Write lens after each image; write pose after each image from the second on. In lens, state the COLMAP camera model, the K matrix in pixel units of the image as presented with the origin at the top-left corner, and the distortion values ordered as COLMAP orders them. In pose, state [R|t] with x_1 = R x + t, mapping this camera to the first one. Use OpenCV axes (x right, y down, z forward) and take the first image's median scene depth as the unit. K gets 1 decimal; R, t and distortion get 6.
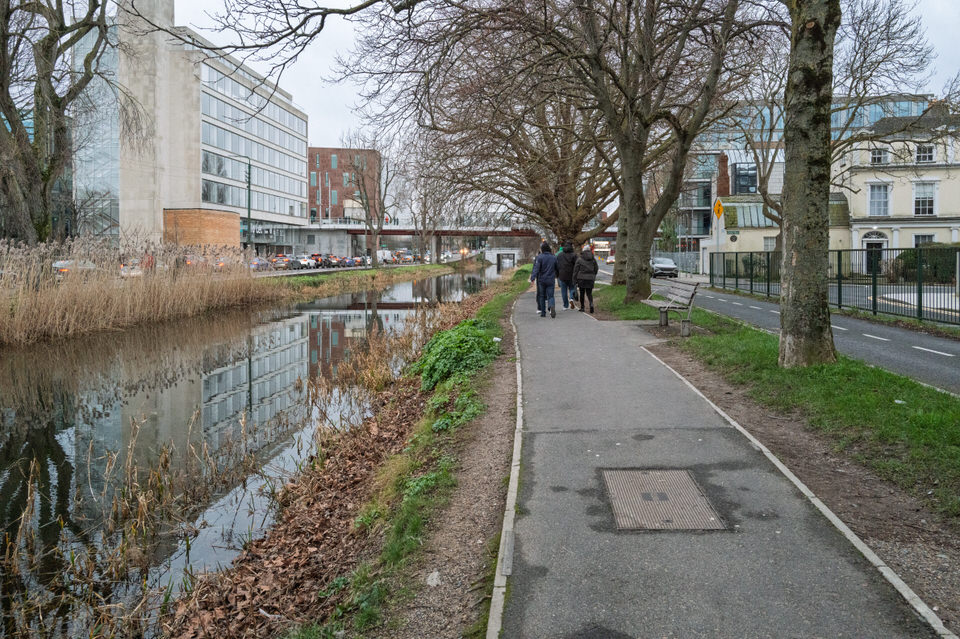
lens RADIAL K [[785.3, 0, 480.0], [0, 785.3, 319.5], [0, 0, 1]] dist [-0.023993, 0.006089]
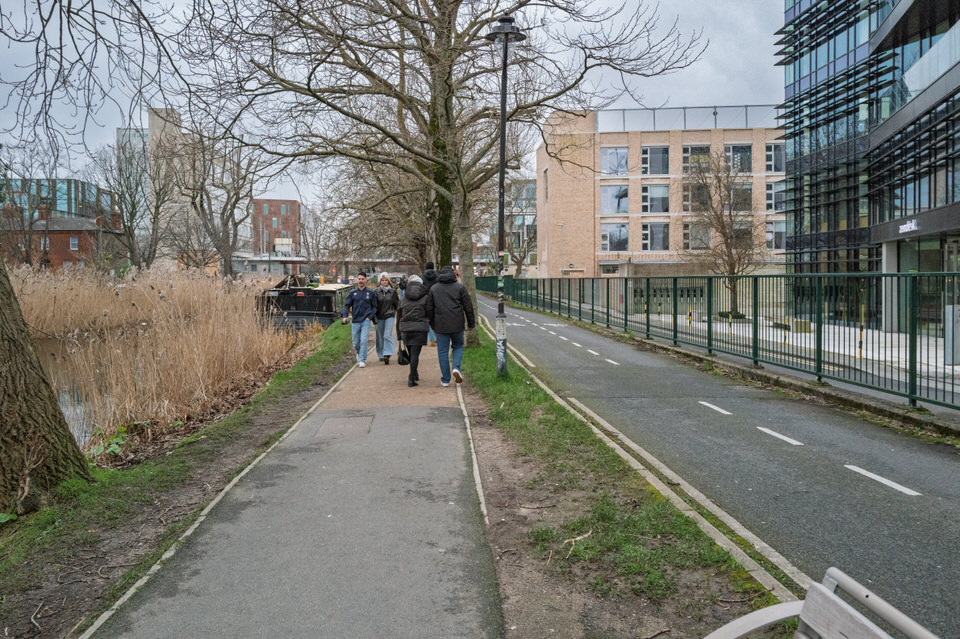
lens RADIAL K [[798.7, 0, 480.0], [0, 798.7, 319.5], [0, 0, 1]] dist [-0.080817, 0.141134]
pose [[0.989989, -0.012050, 0.140632, -0.020059], [0.016298, 0.999444, -0.029096, 0.037118], [-0.140203, 0.031097, 0.989634, -0.452471]]
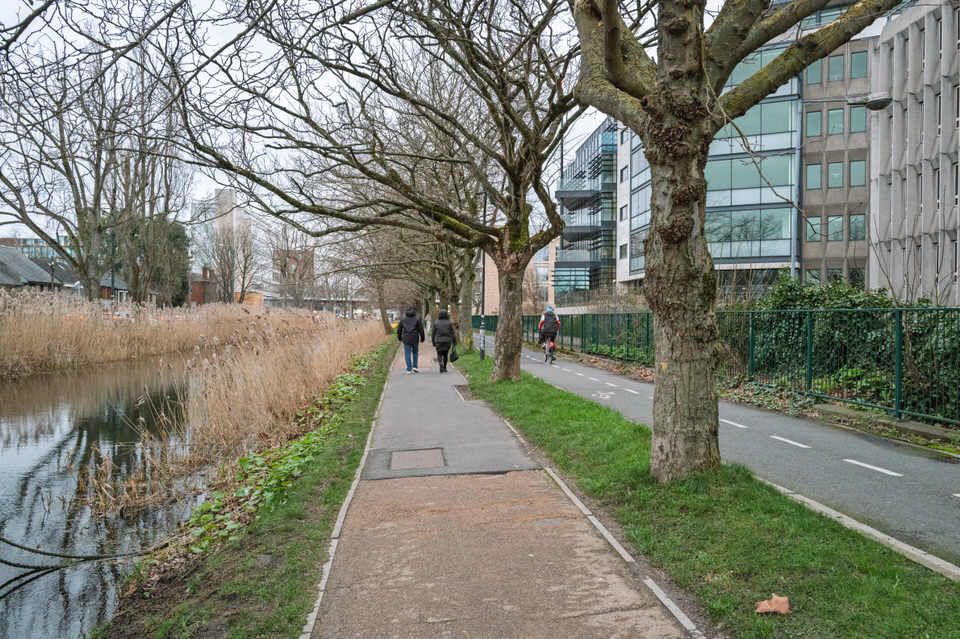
lens RADIAL K [[798.7, 0, 480.0], [0, 798.7, 319.5], [0, 0, 1]] dist [-0.080817, 0.141134]
pose [[0.987939, 0.000524, 0.154844, -0.056832], [0.011150, 0.997157, -0.074518, 0.071009], [-0.154443, 0.075346, 0.985125, -0.873428]]
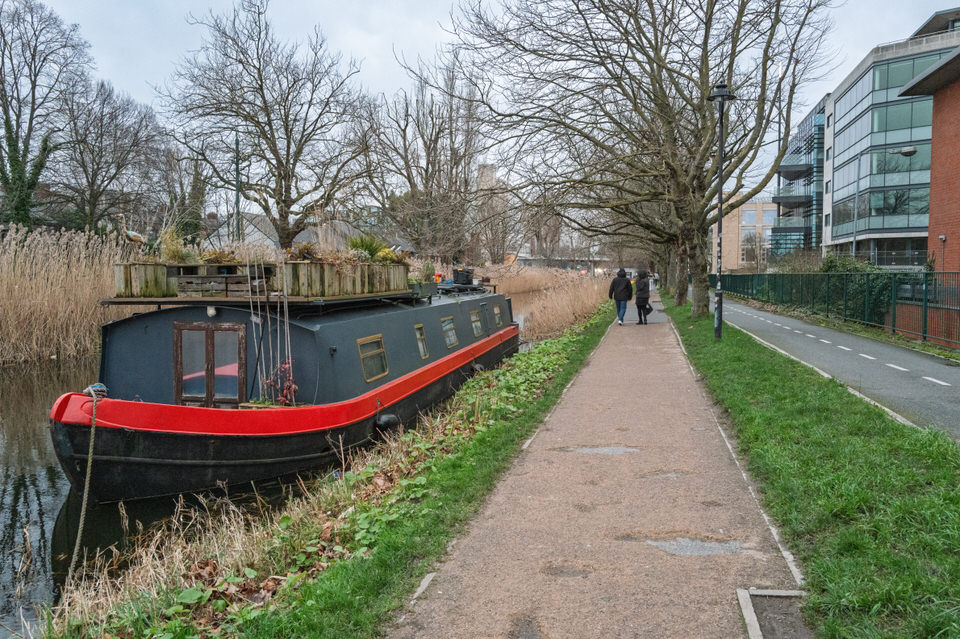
lens RADIAL K [[761.4, 0, 461.0], [0, 761.4, 300.4], [0, 0, 1]] dist [-0.011381, 0.006845]
pose [[0.986170, 0.018860, -0.164662, -0.060531], [-0.026418, 0.998690, -0.043831, 0.079593], [0.163620, 0.047575, 0.985376, -0.960550]]
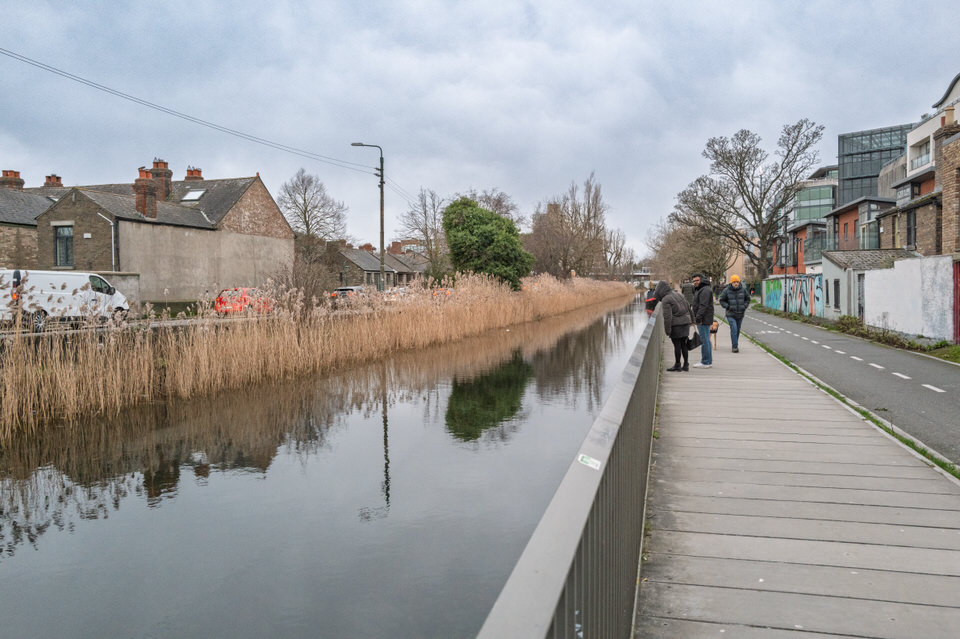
lens RADIAL K [[764.5, 0, 514.0], [0, 764.5, 316.1], [0, 0, 1]] dist [0.006456, 0.000753]
pose [[0.992957, 0.000895, -0.118473, -0.124120], [-0.005869, 0.999115, -0.041645, 0.114077], [0.118331, 0.042047, 0.992084, -1.388845]]
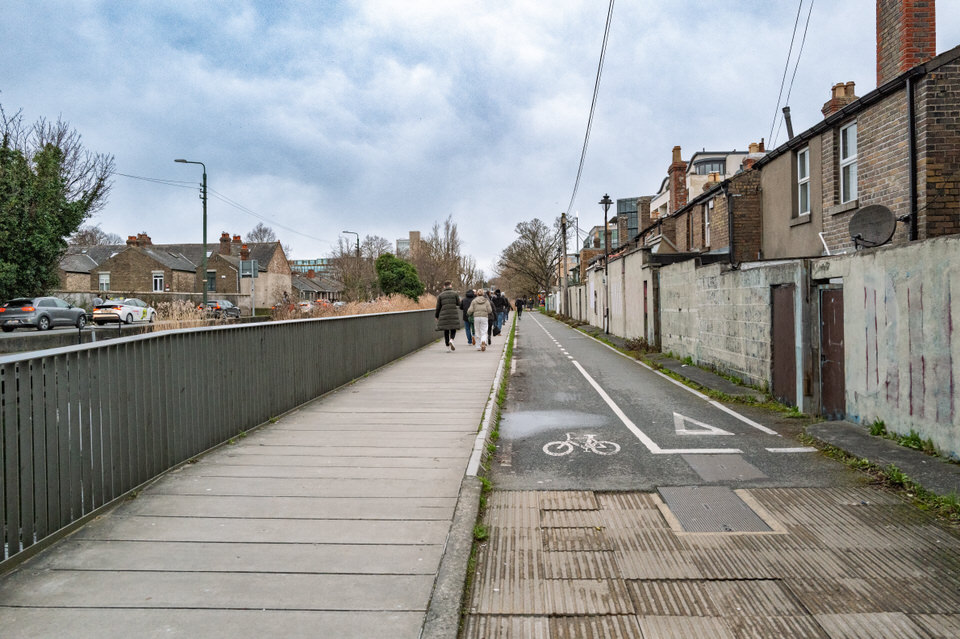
lens RADIAL K [[761.4, 0, 480.0], [0, 761.4, 319.5], [0, 0, 1]] dist [0.004213, -0.000636]
pose [[0.999555, -0.005479, 0.029329, -0.128696], [0.007190, 0.998257, -0.058584, 0.135476], [-0.028957, 0.058769, 0.997852, -1.635381]]
